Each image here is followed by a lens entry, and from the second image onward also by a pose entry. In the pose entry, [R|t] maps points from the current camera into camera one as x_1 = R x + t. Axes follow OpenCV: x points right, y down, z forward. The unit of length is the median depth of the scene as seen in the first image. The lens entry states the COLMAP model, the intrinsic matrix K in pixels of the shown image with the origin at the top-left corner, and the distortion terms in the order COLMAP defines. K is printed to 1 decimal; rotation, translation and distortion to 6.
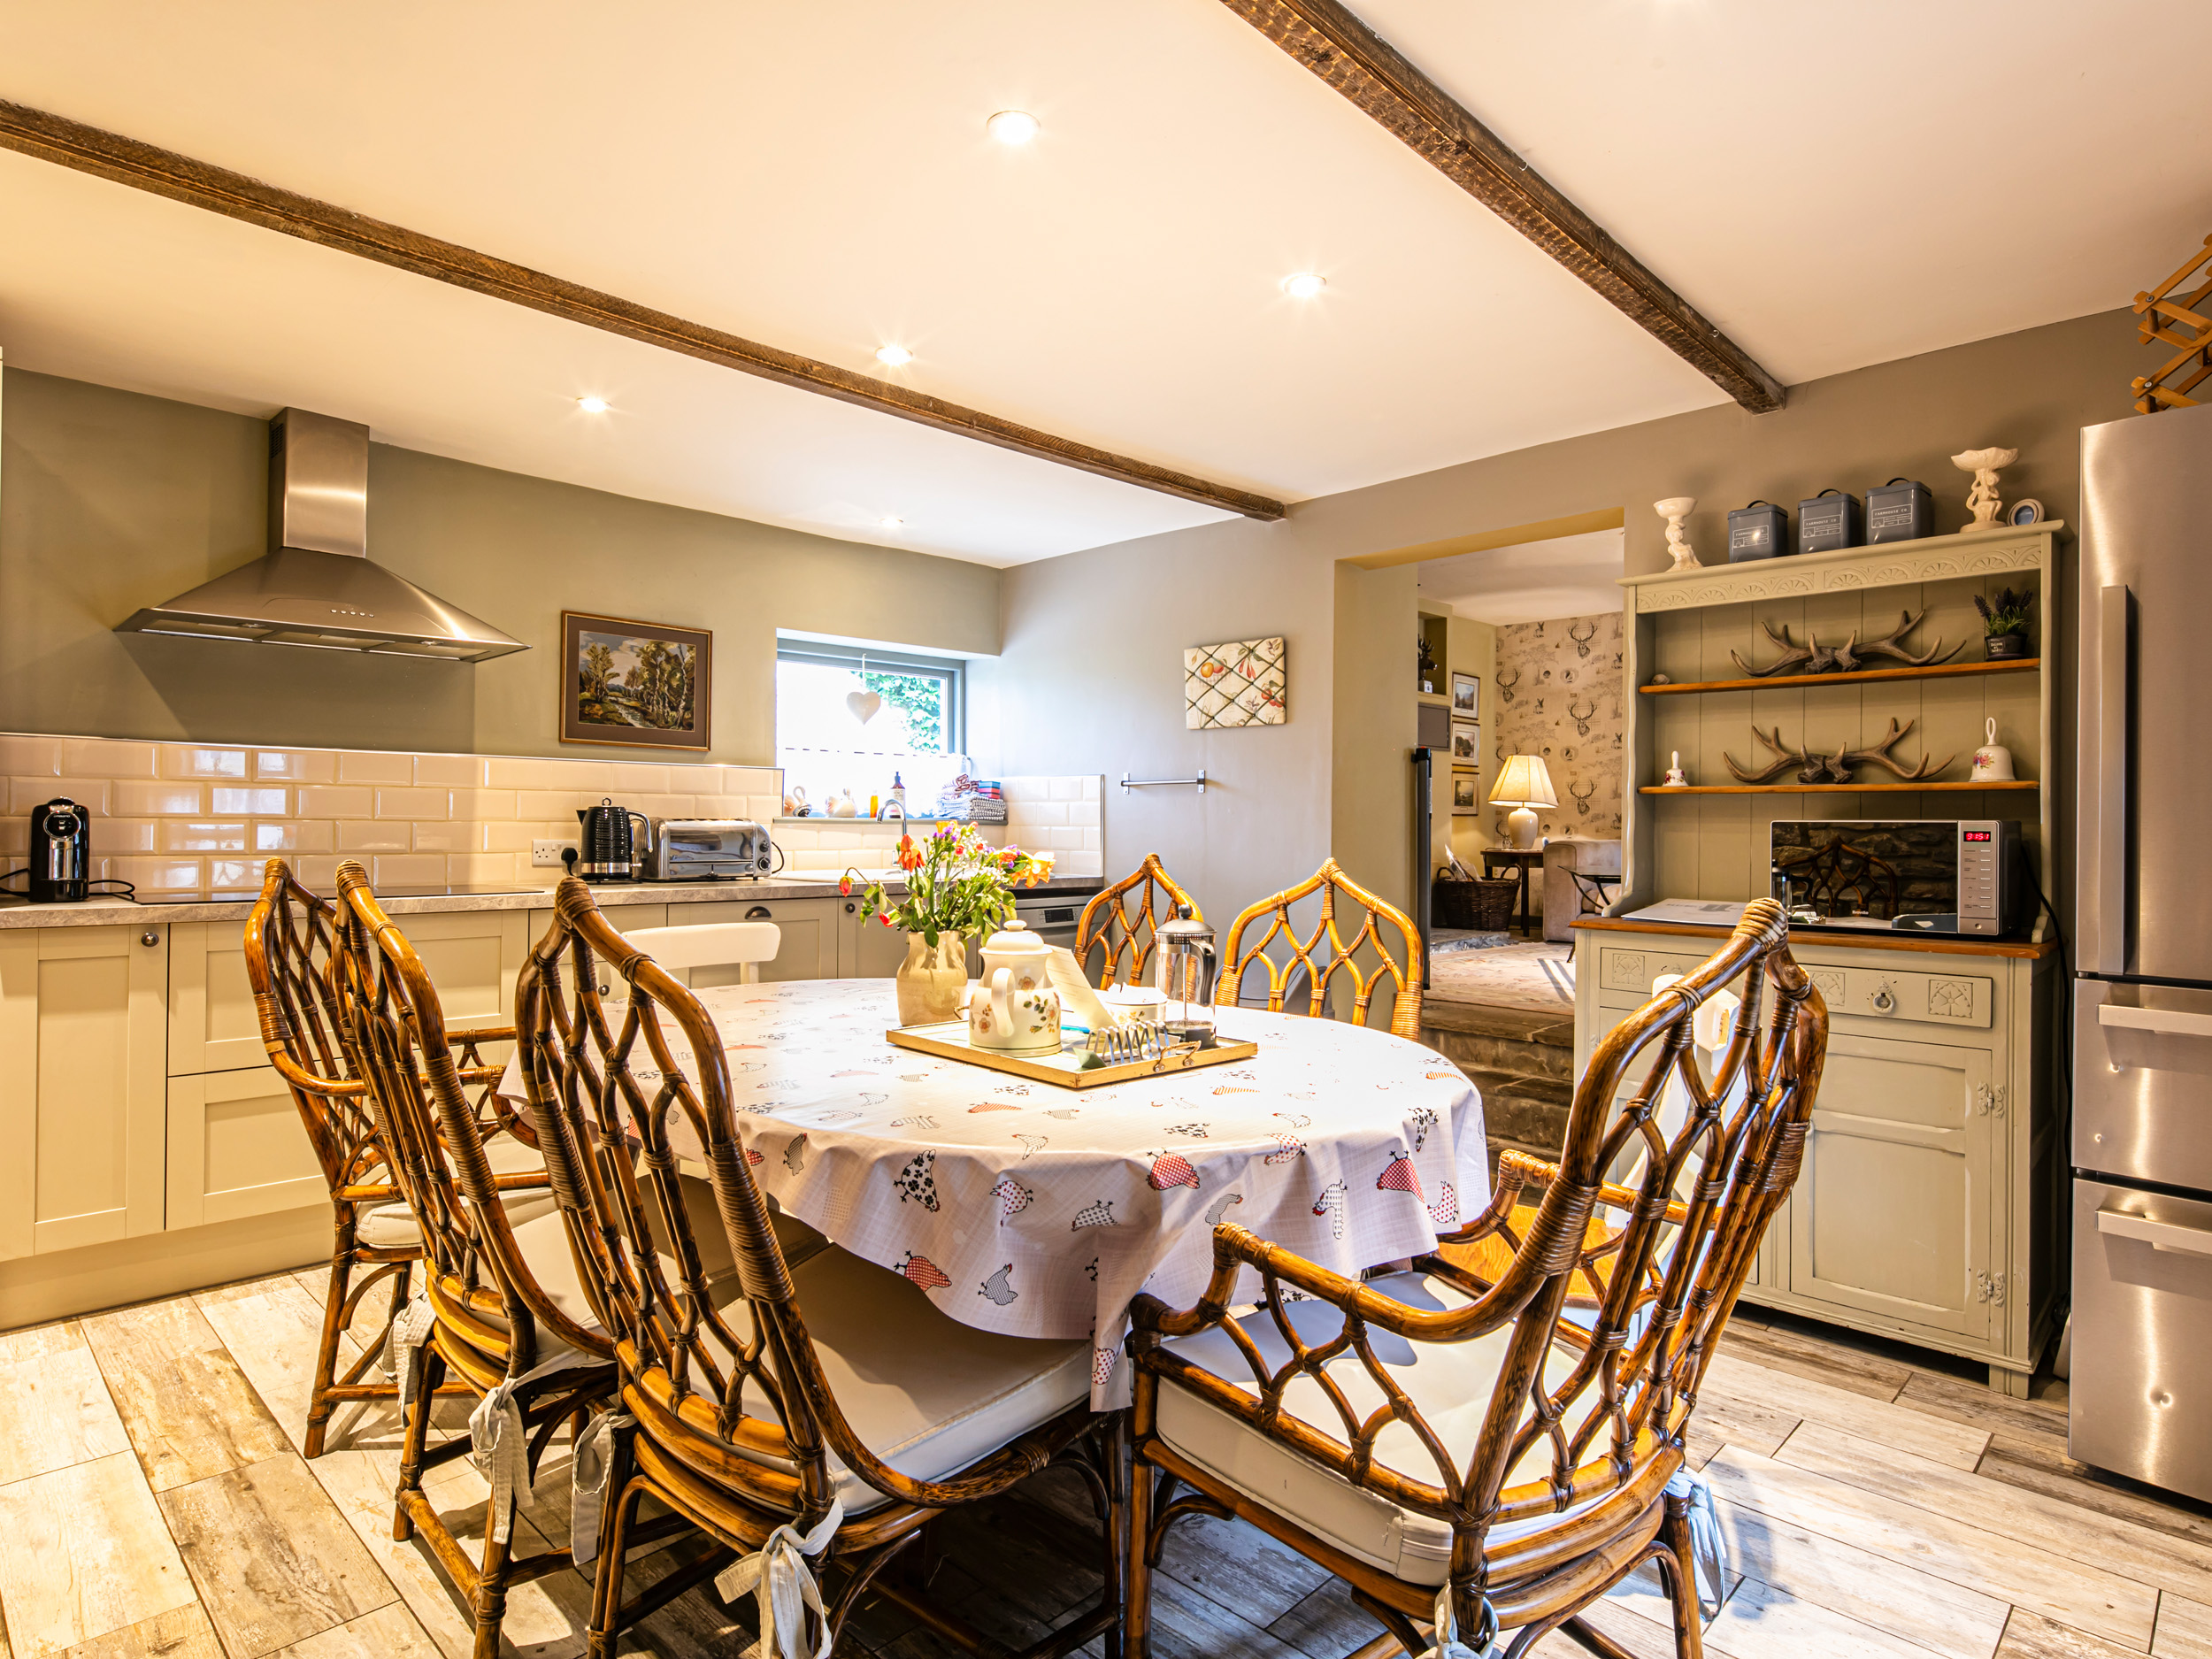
lens RADIAL K [[1210.0, 0, 1106.0], [0, 1210.0, 829.5], [0, 0, 1]] dist [-0.000895, -0.000673]
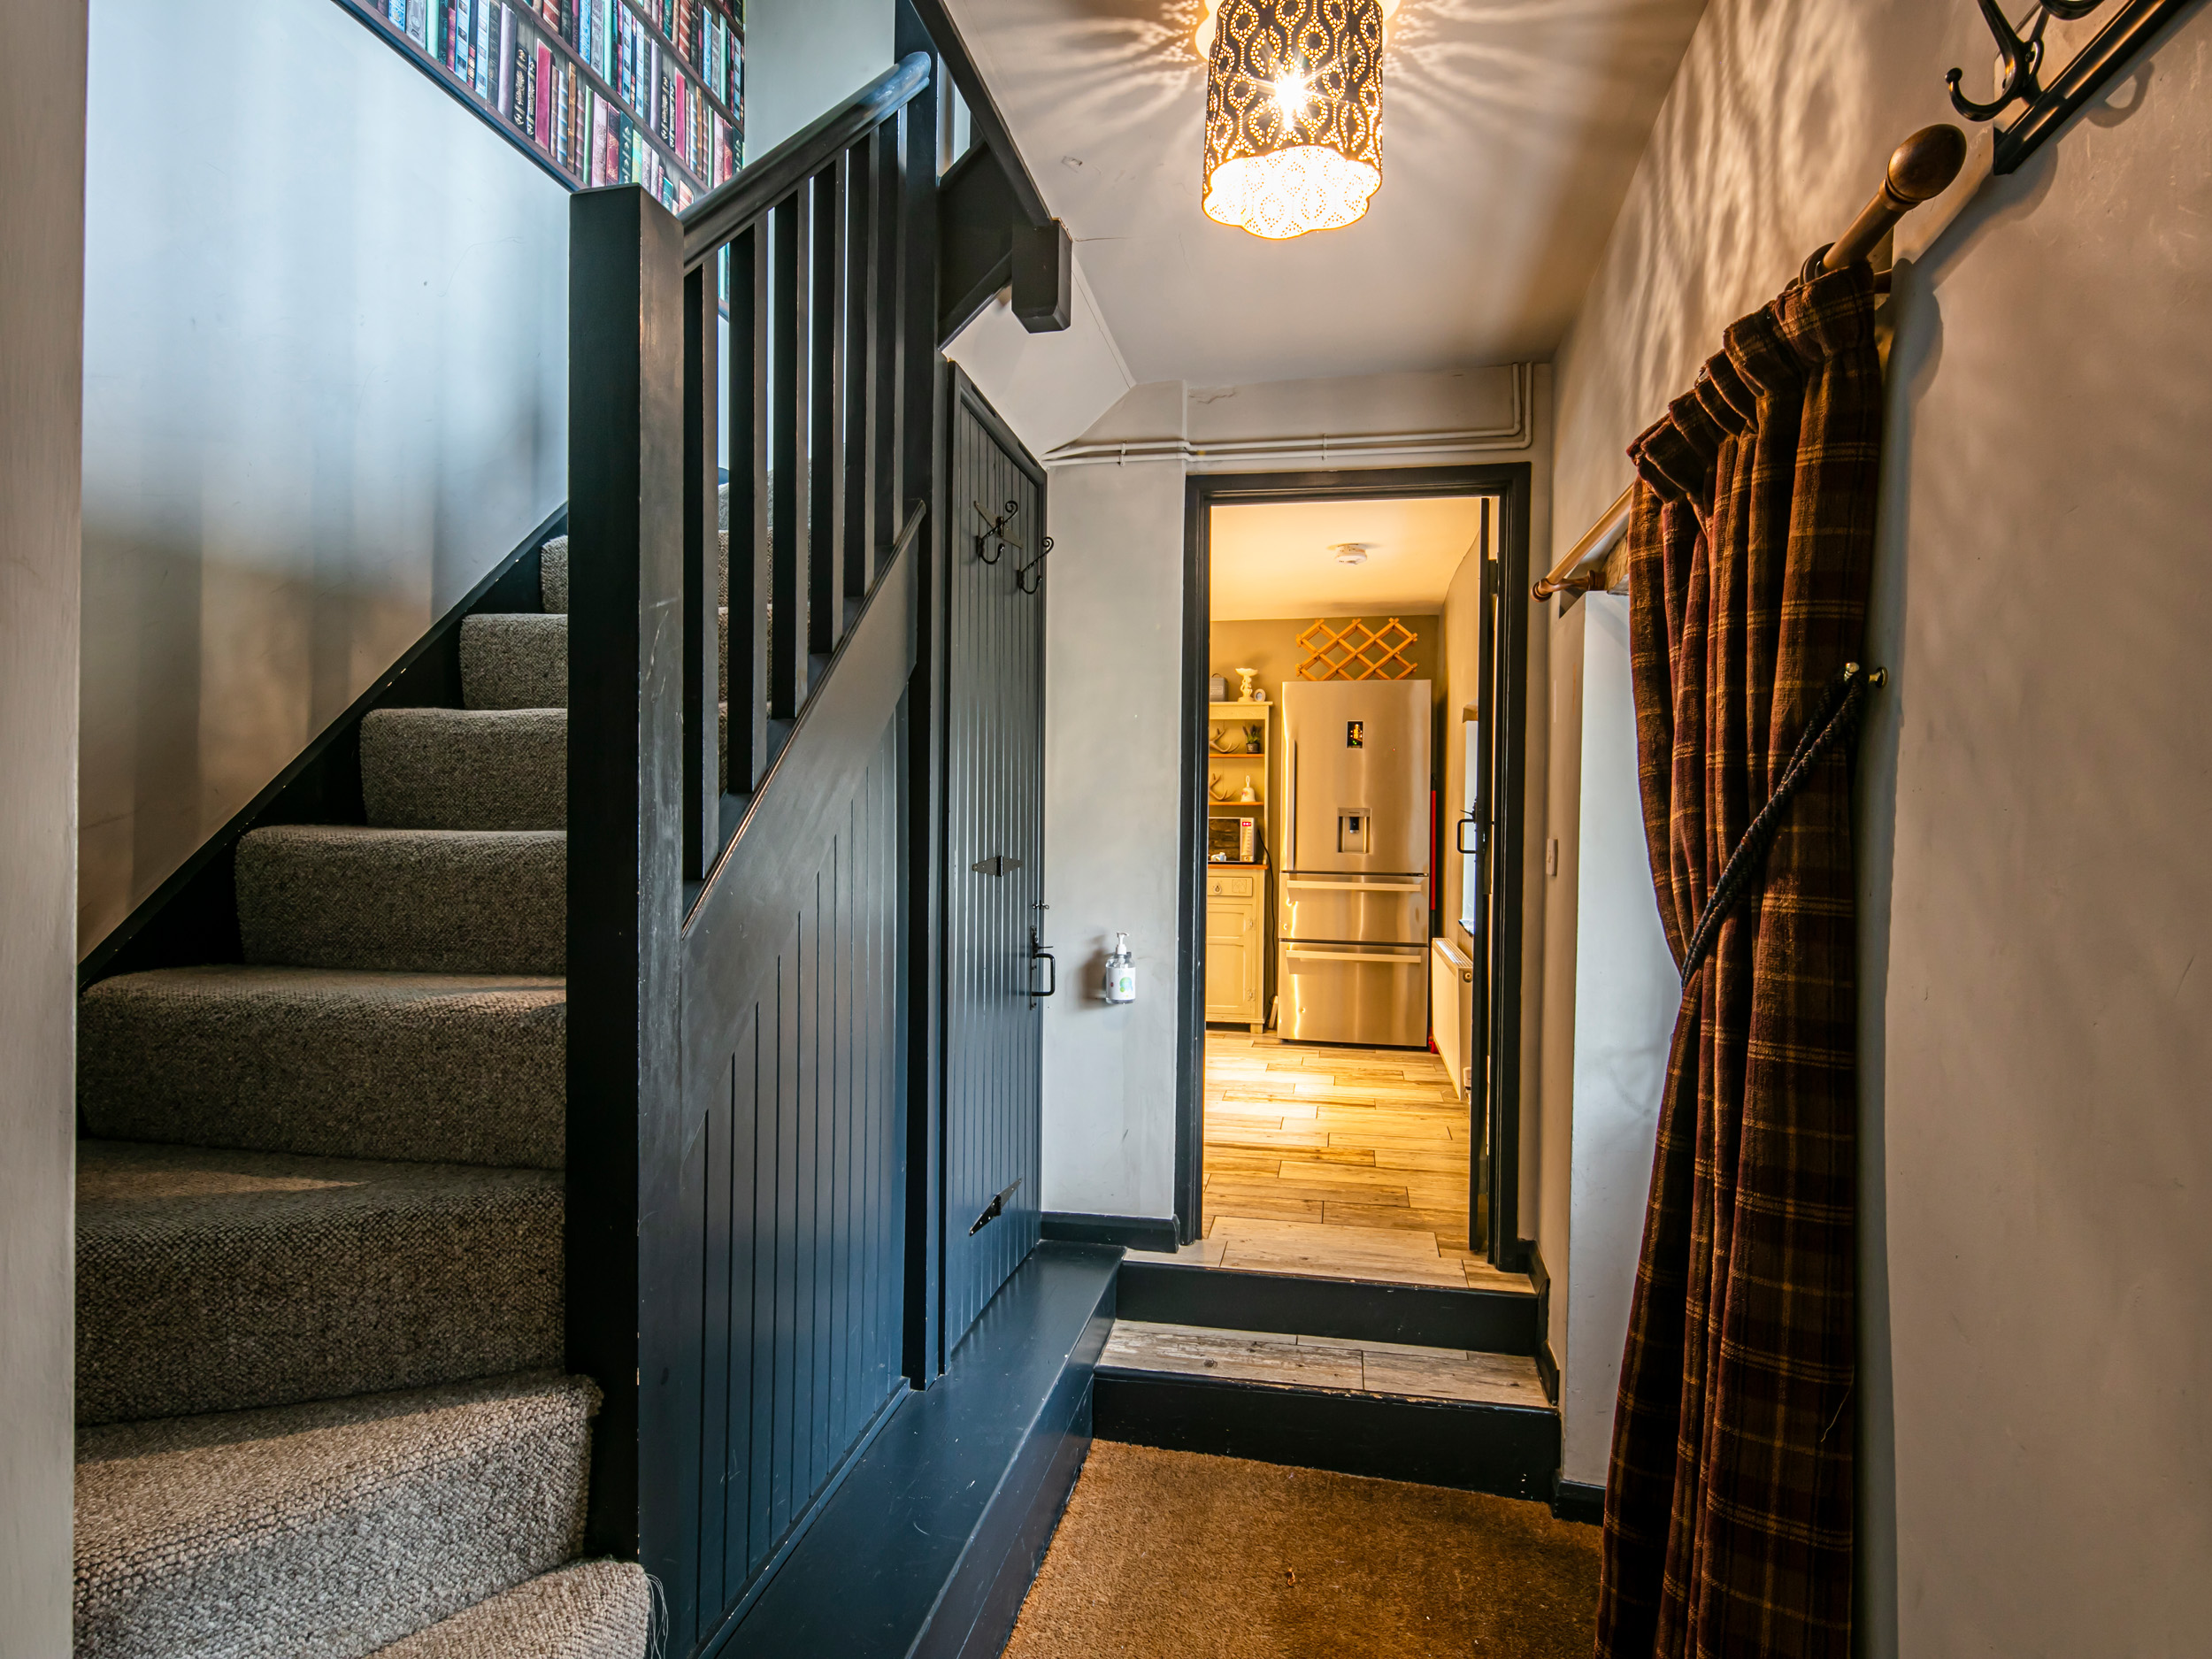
lens RADIAL K [[1210.0, 0, 1106.0], [0, 1210.0, 829.5], [0, 0, 1]] dist [-0.000895, -0.000673]
pose [[0.841045, -0.004457, 0.540947, -0.958374], [-0.002413, 0.999925, 0.011991, -0.013044], [-0.540960, -0.011390, 0.840971, -1.042038]]
